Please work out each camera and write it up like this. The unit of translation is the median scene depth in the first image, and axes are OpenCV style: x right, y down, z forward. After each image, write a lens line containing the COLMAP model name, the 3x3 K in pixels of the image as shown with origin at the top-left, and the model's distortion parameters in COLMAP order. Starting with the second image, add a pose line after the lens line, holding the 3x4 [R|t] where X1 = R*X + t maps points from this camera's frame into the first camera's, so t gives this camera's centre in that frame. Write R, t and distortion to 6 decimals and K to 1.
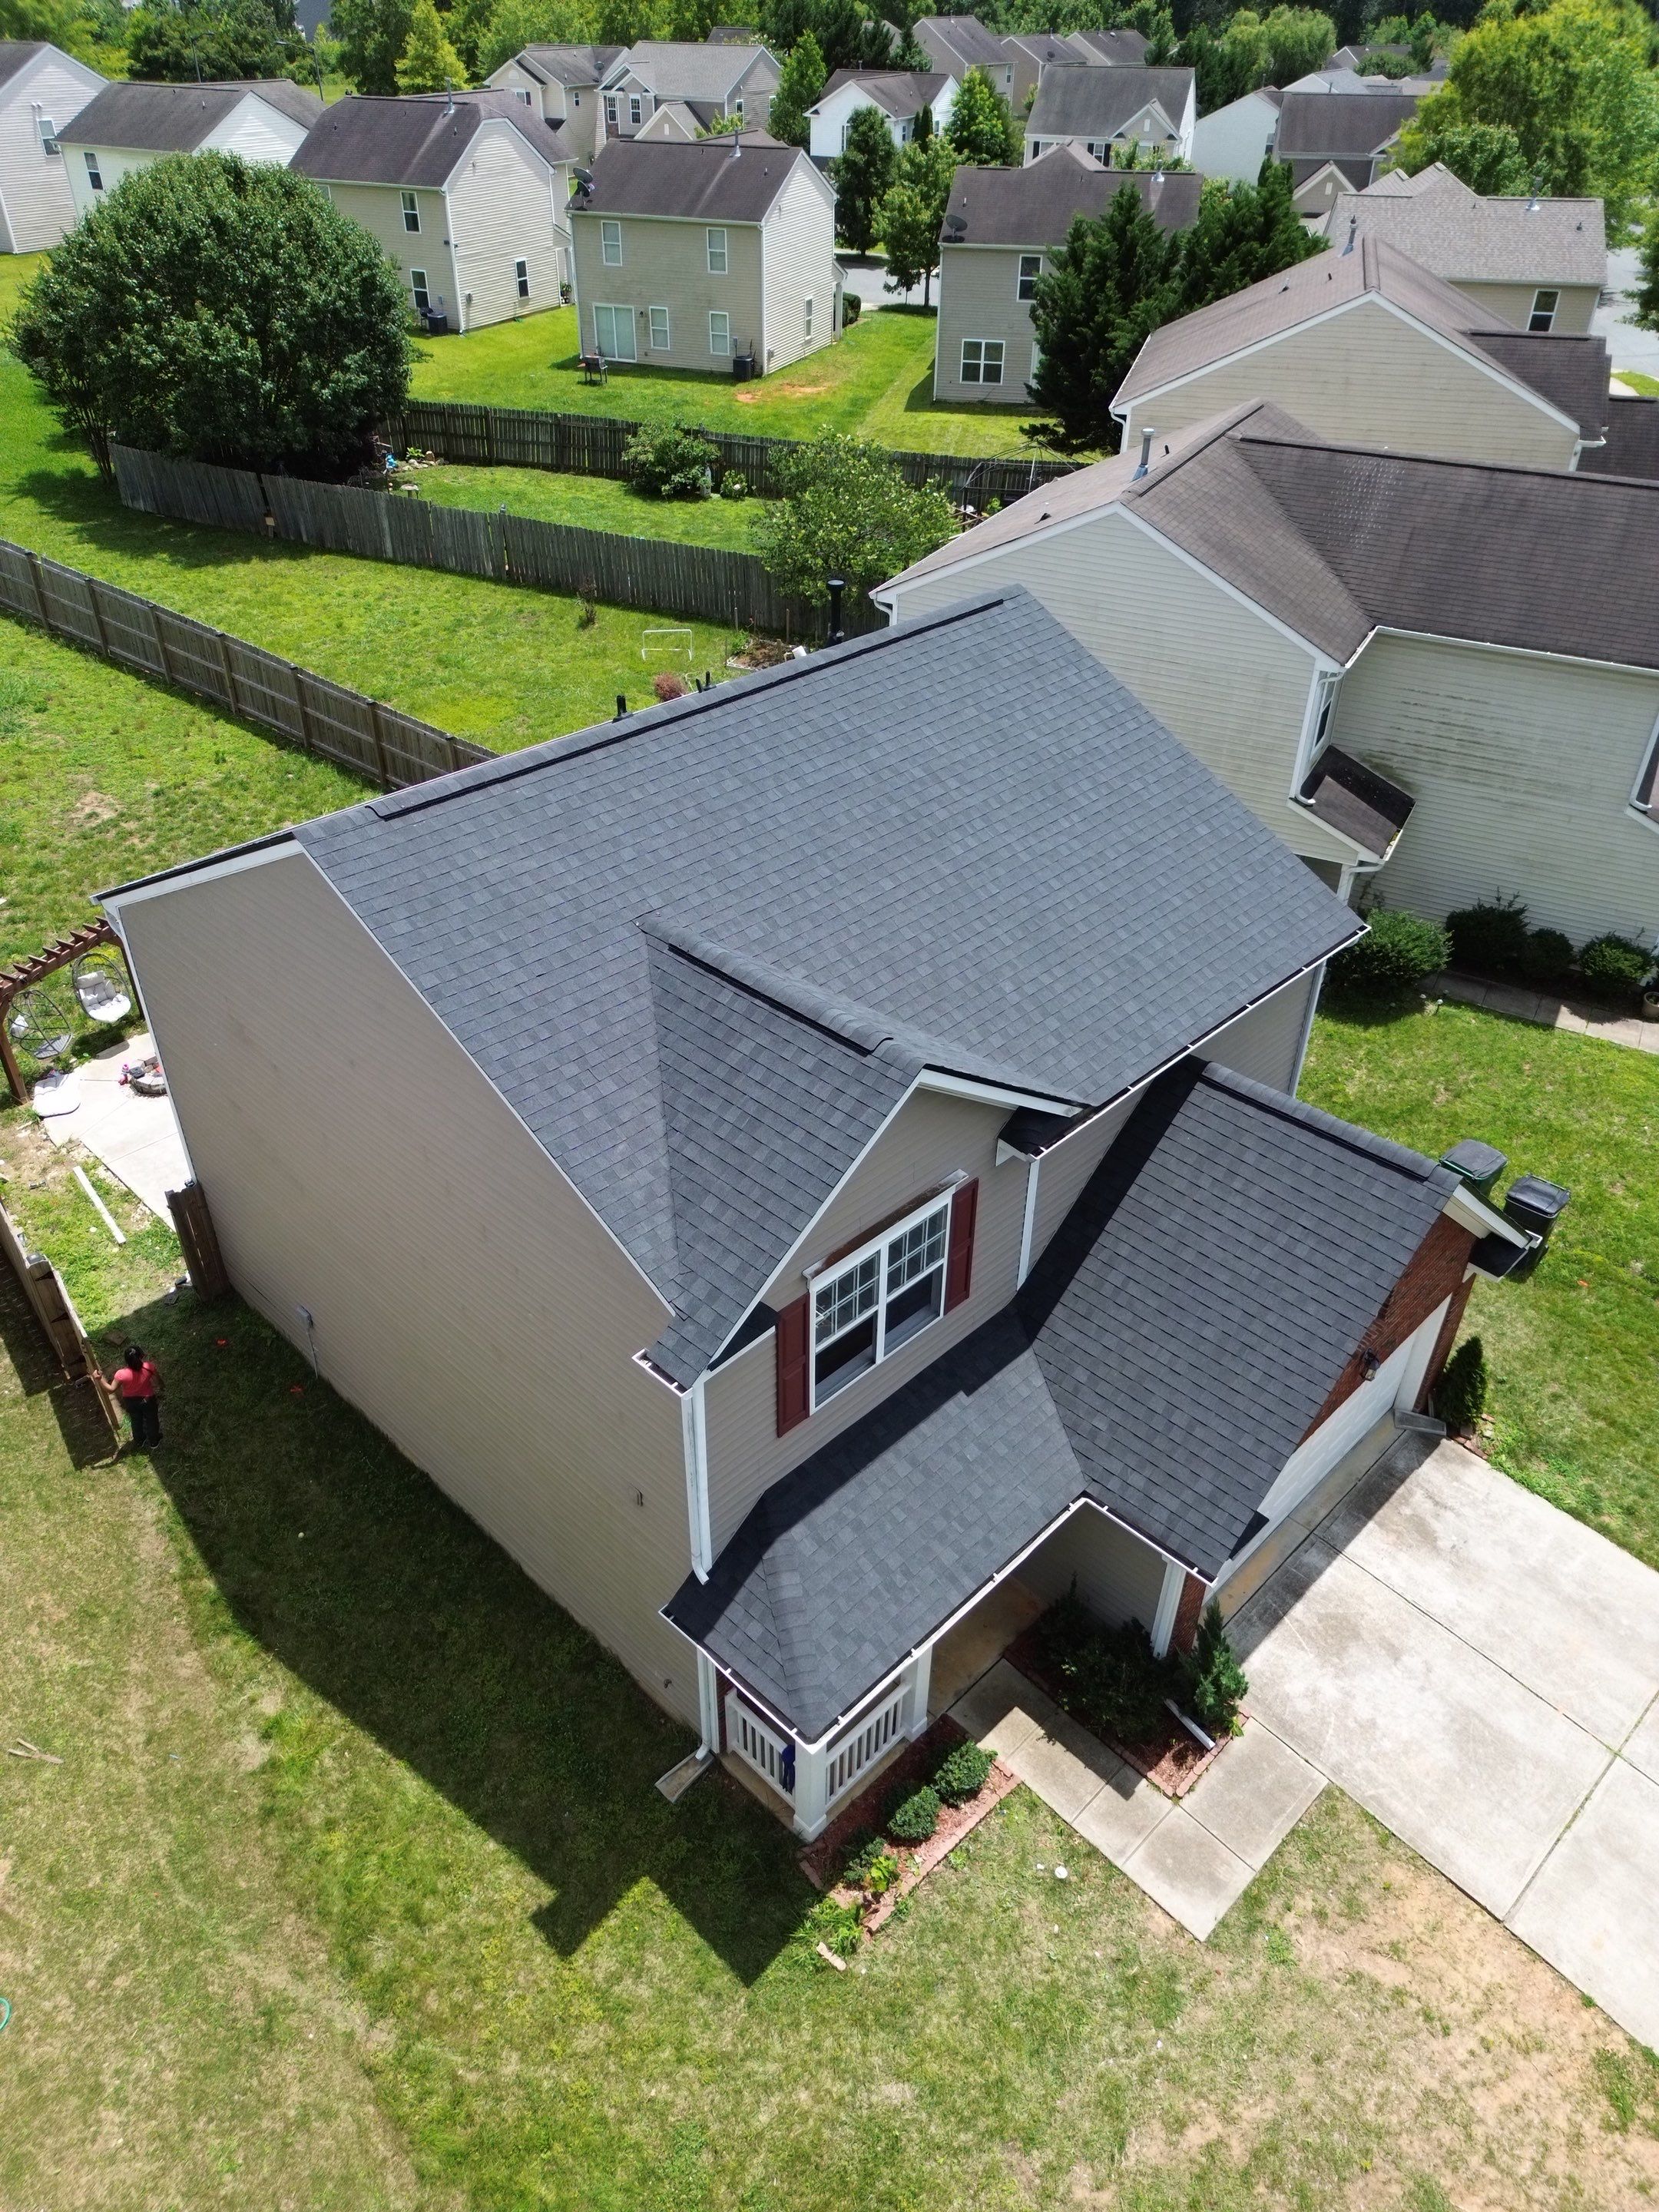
lens RADIAL K [[1554.2, 0, 827.8], [0, 1554.2, 1113.3], [0, 0, 1]] dist [0.056184, -0.057391]
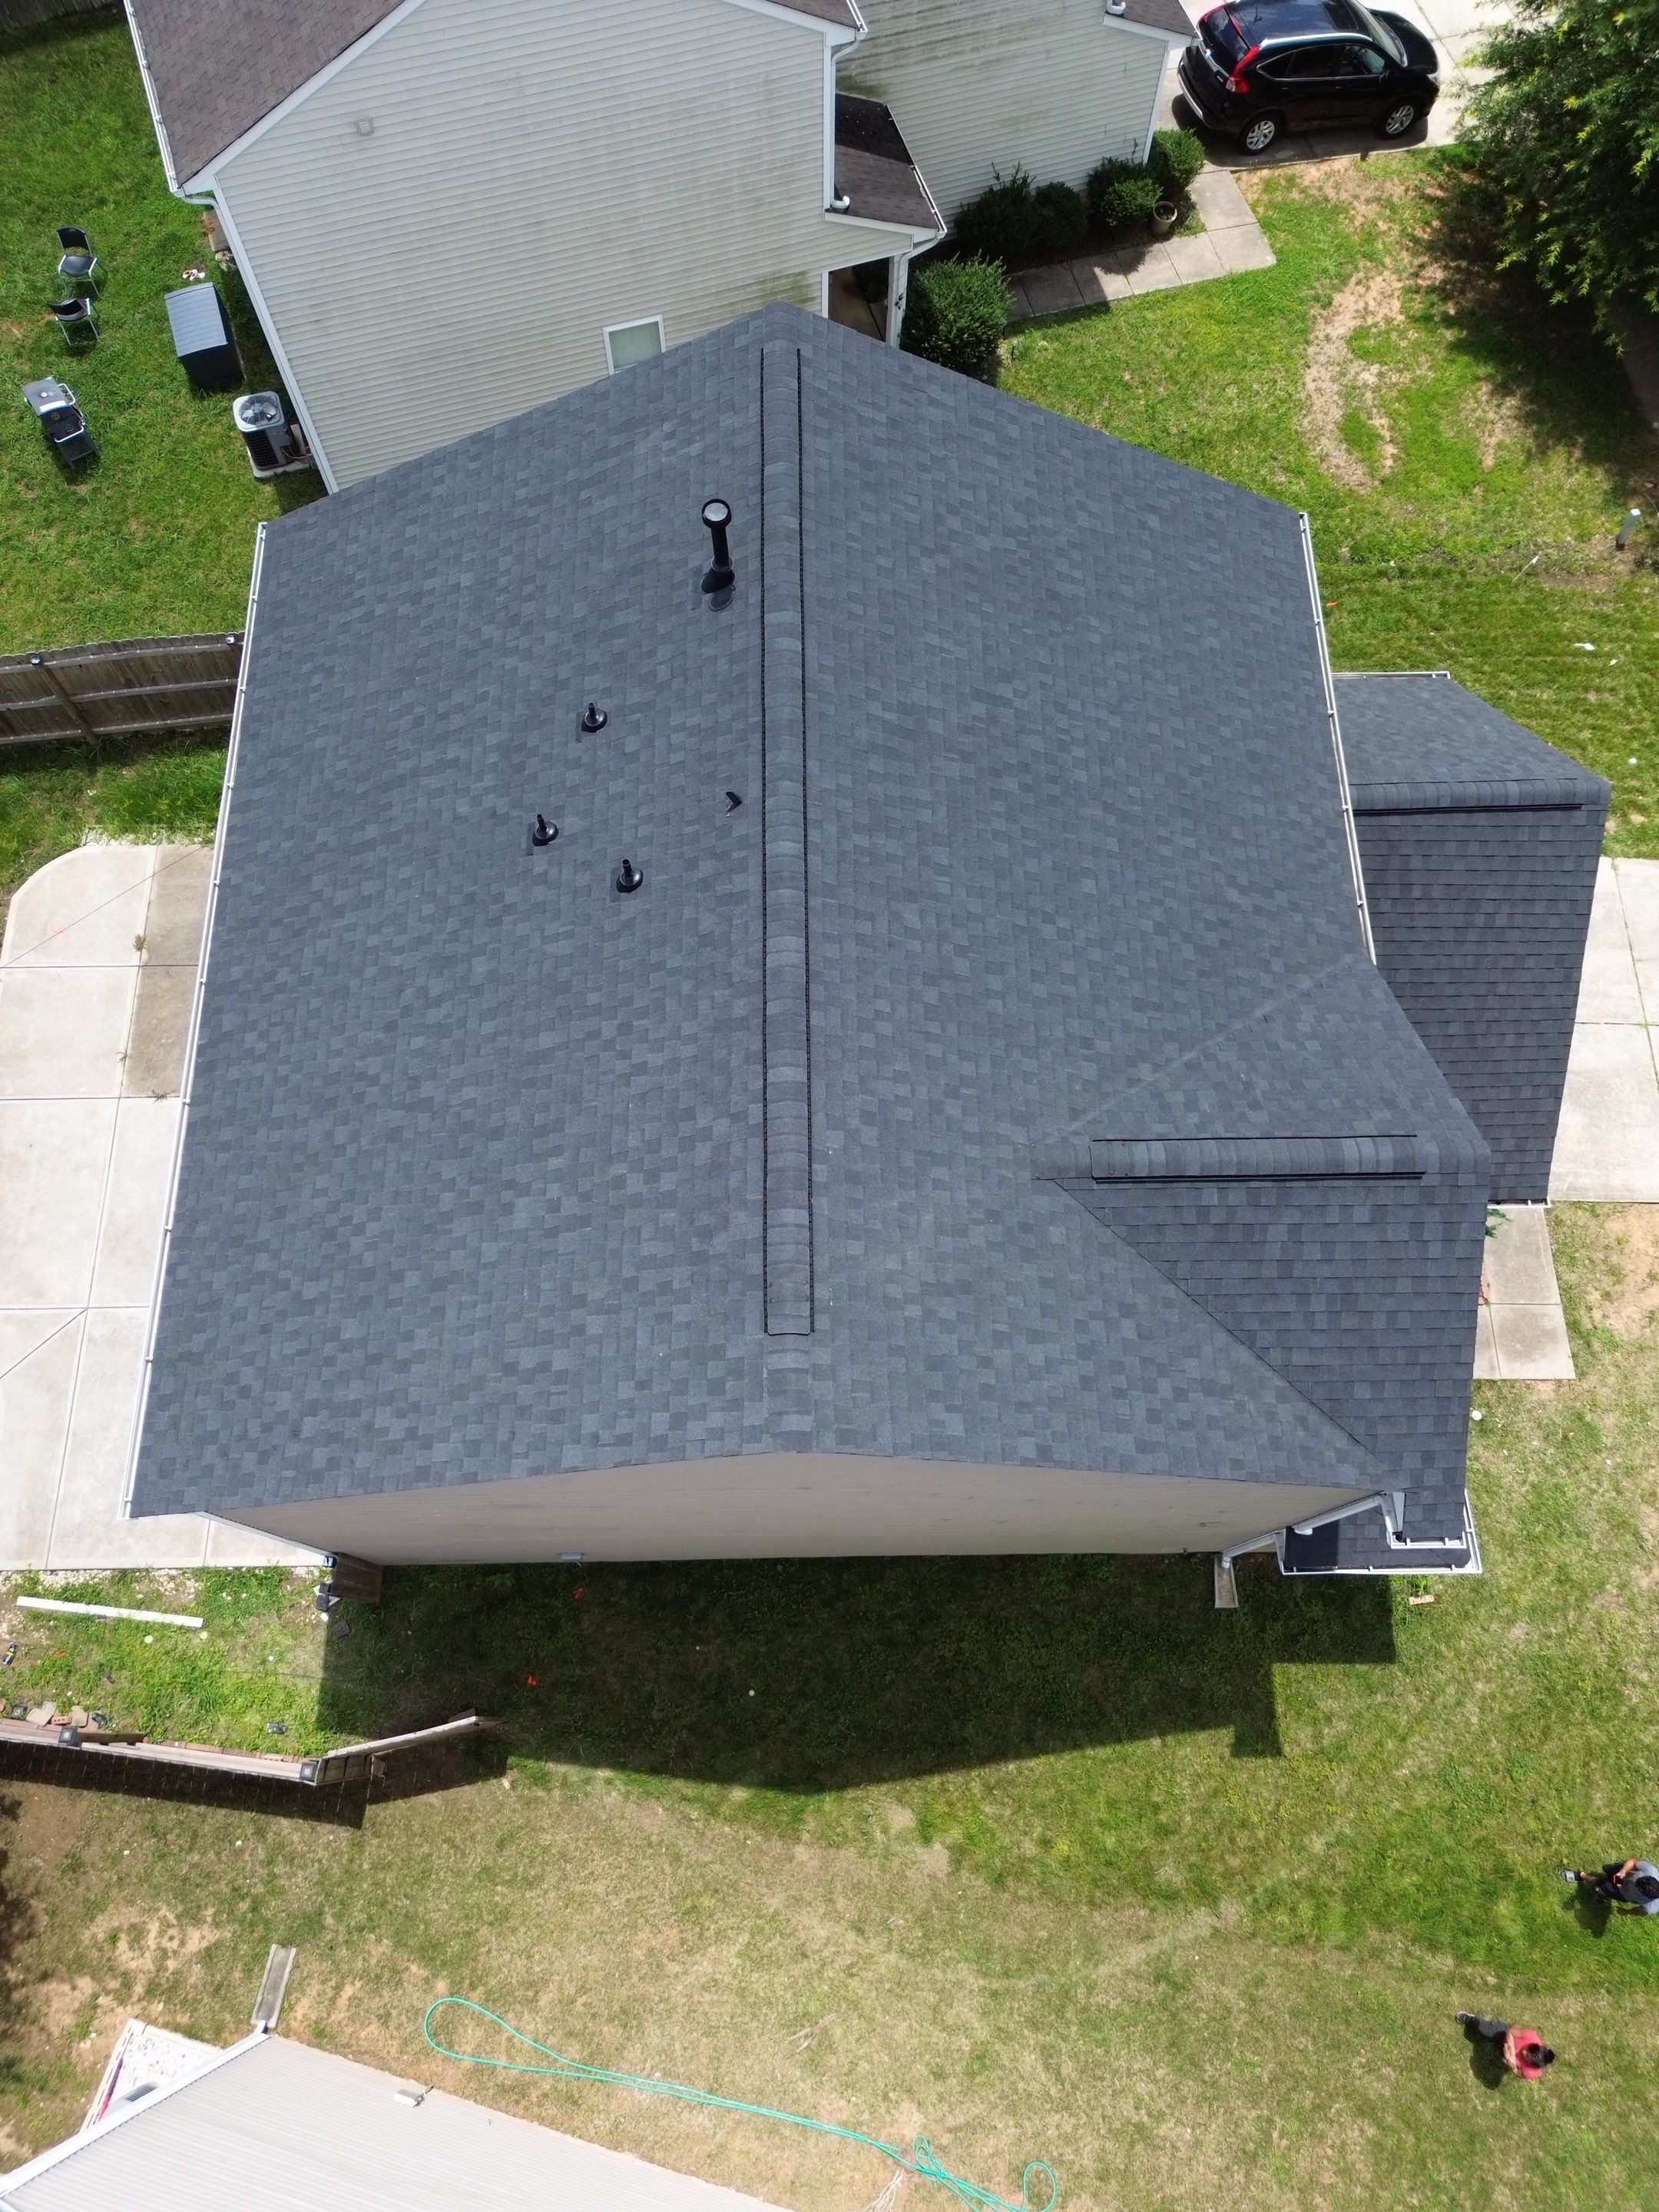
lens RADIAL K [[1536.2, 0, 829.5], [0, 1536.2, 1113.3], [0, 0, 1]] dist [0.067156, -0.061930]
pose [[0.701810, -0.667684, 0.248314, -0.371900], [0.420711, 0.669775, 0.611885, -0.675853], [-0.574861, -0.324959, 0.750957, 0.445850]]
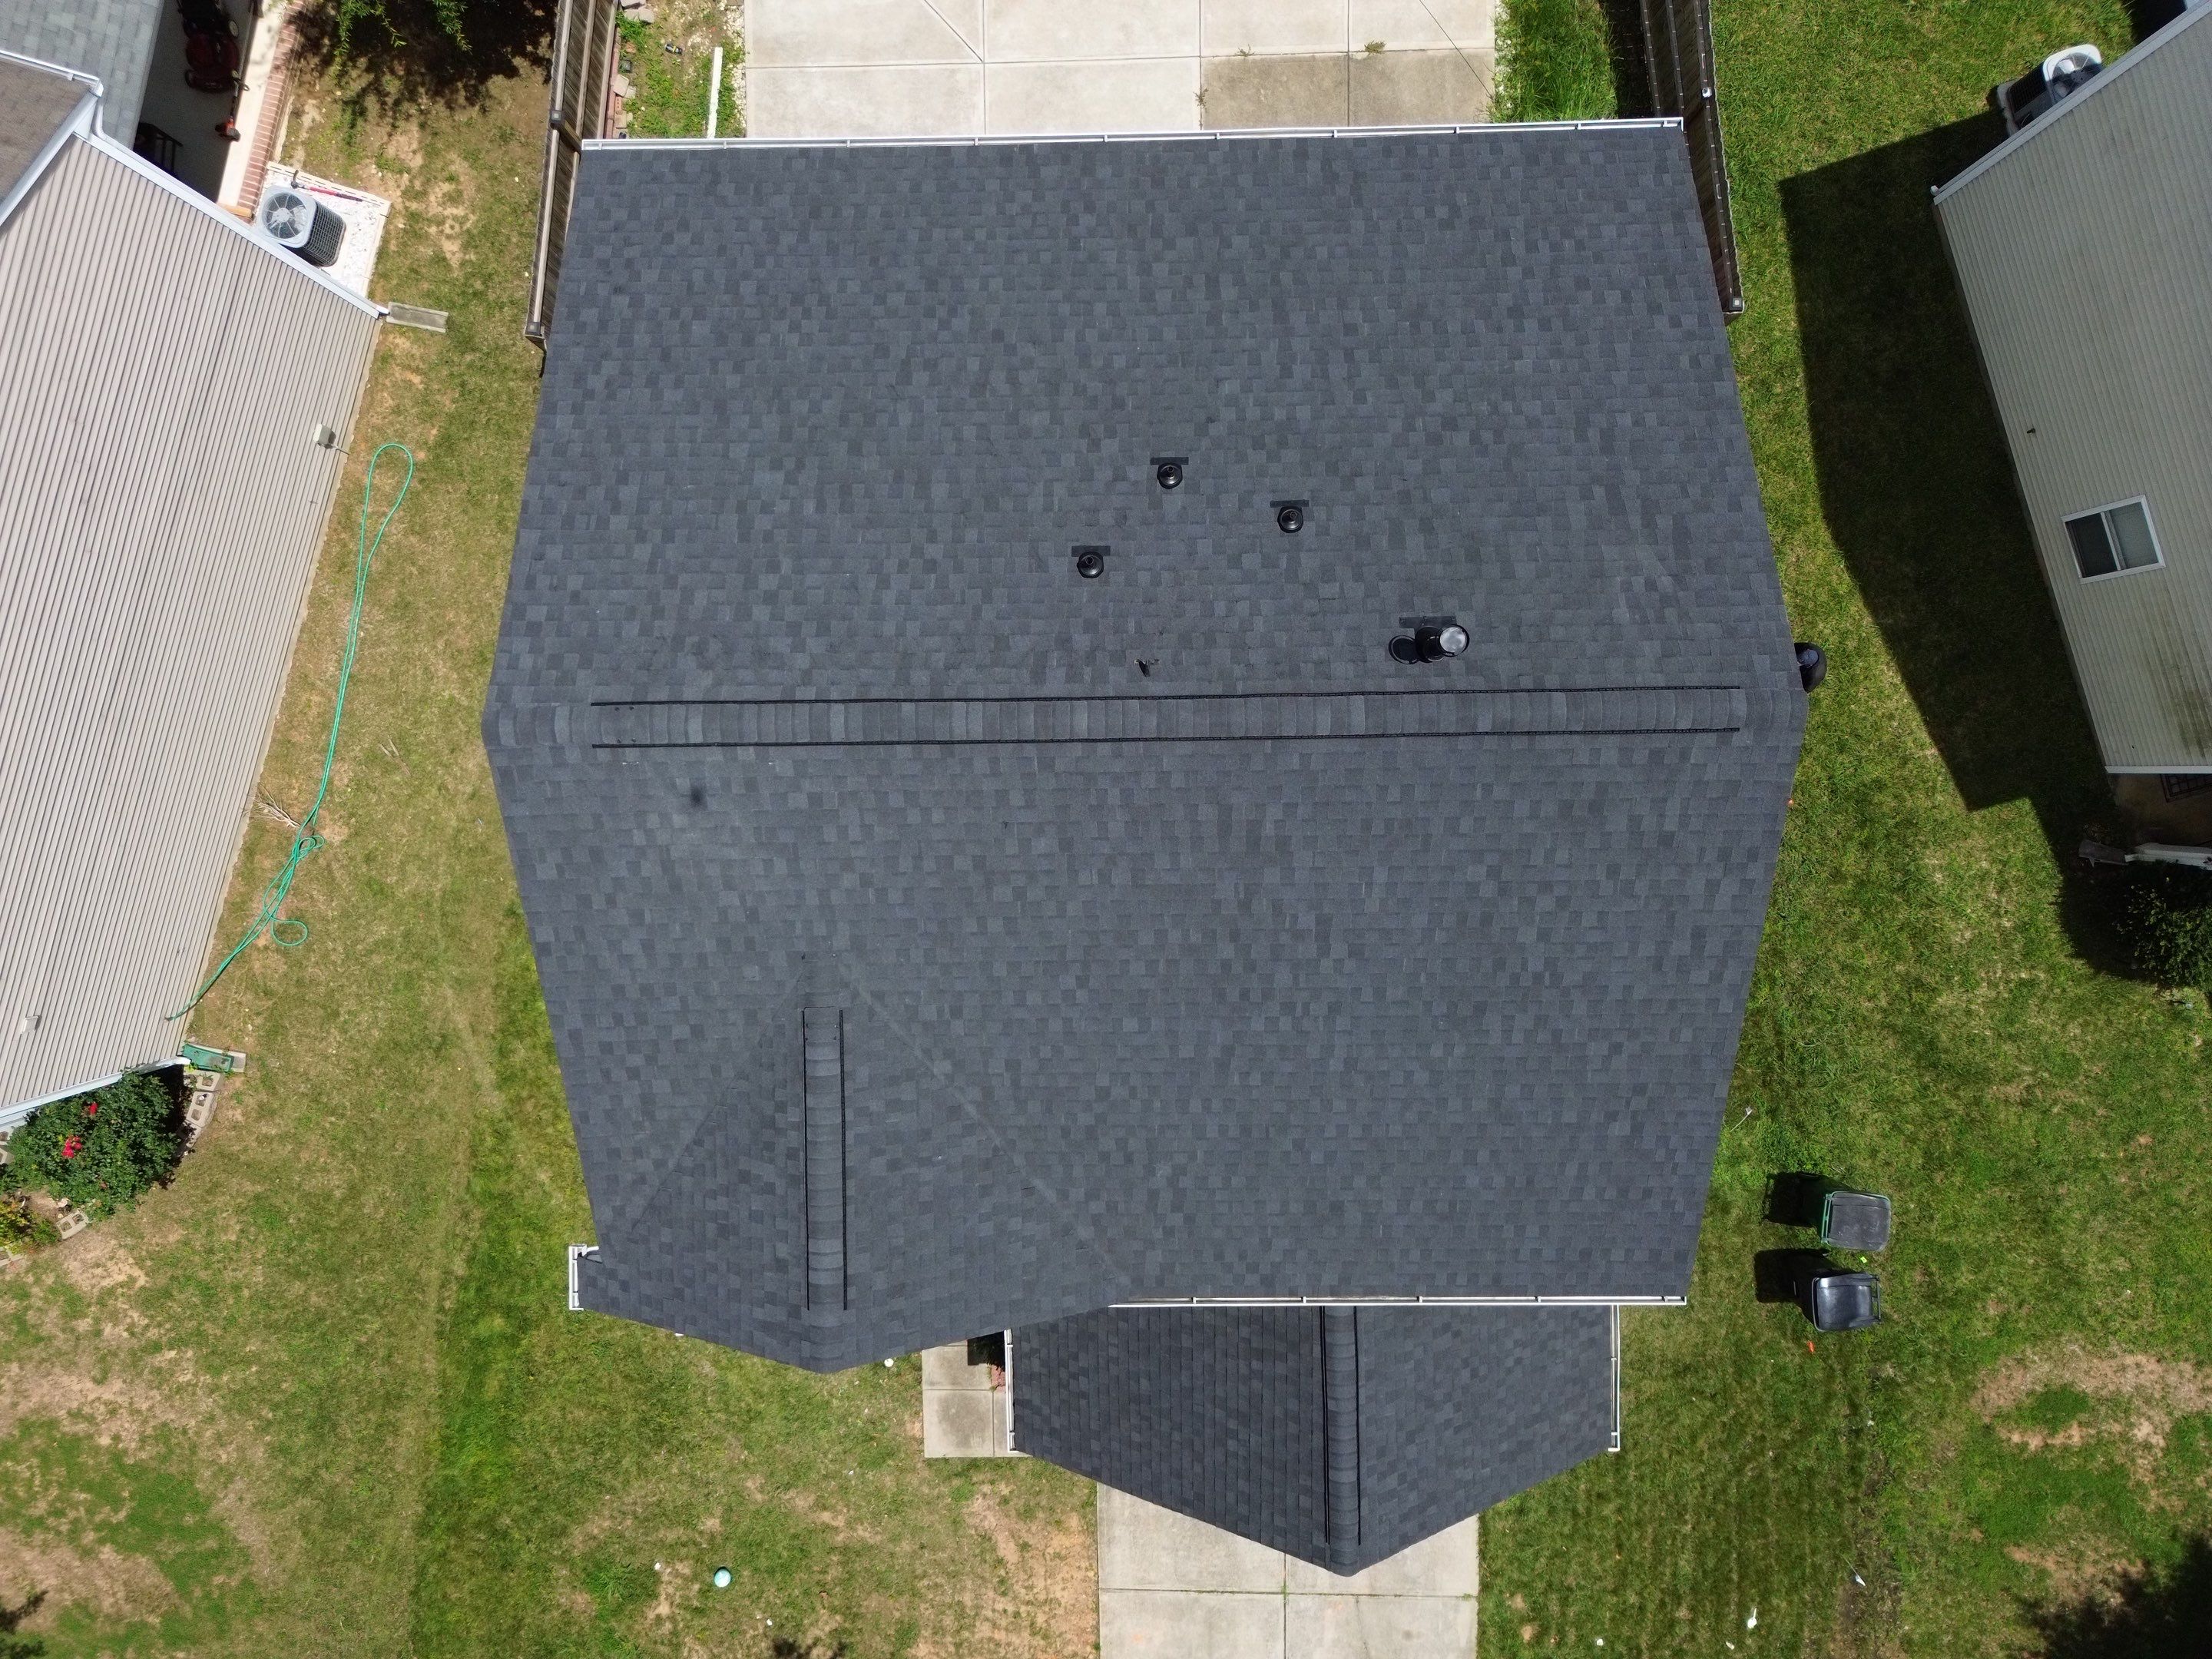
lens RADIAL K [[1536.2, 0, 1106.0], [0, 1536.2, 829.5], [0, 0, 1]] dist [0.067156, -0.061930]
pose [[0.709617, 0.704584, 0.002278, -0.051512], [-0.397421, 0.397586, 0.827032, -0.930364], [0.581808, -0.587781, 0.562150, 0.627809]]
